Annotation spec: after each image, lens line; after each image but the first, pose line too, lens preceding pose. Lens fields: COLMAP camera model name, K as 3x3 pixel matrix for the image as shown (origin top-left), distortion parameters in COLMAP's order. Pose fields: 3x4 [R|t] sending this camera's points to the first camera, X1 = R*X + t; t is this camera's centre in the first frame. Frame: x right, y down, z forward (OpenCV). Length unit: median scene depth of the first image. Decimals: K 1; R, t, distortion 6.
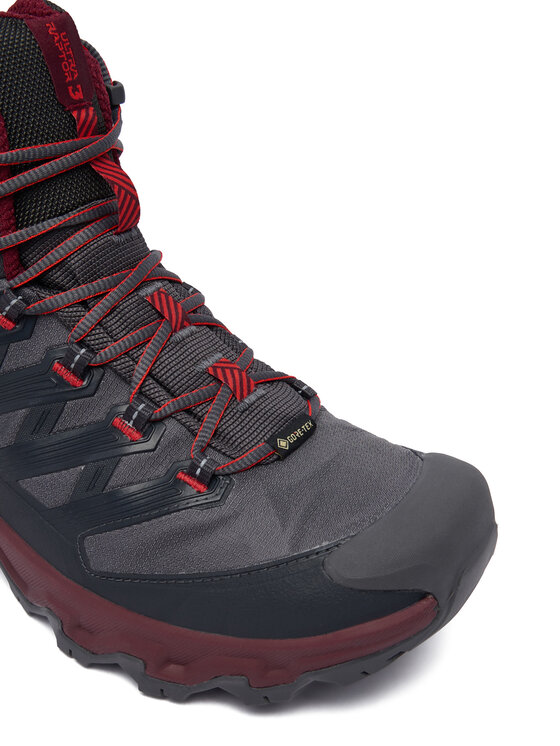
lens RADIAL K [[922.0, 0, 280.0], [0, 922.0, 373.0], [0, 0, 1]] dist [-0.026768, -0.061287]
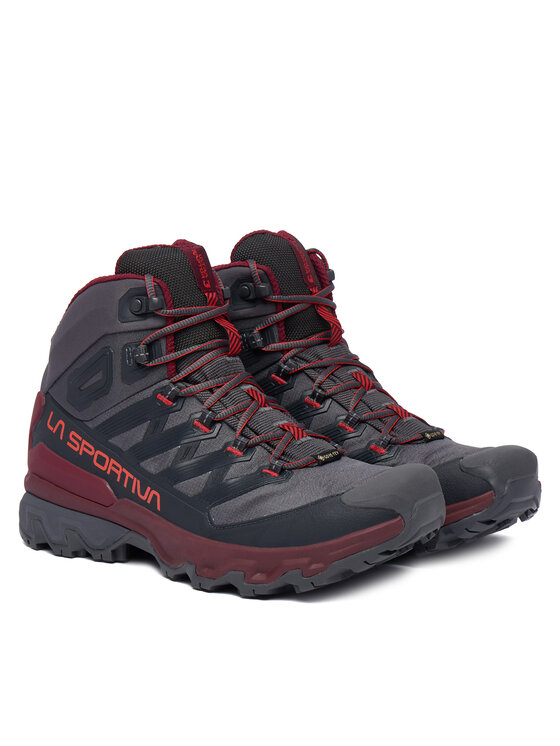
lens RADIAL K [[1697.2, 0, 280.0], [0, 1697.2, 373.0], [0, 0, 1]] dist [0.008827, 0.022326]
pose [[0.996366, -0.036861, -0.076780, 0.181638], [0.005900, 0.929197, -0.369537, 1.134510], [0.084965, 0.367741, 0.926038, -2.104698]]
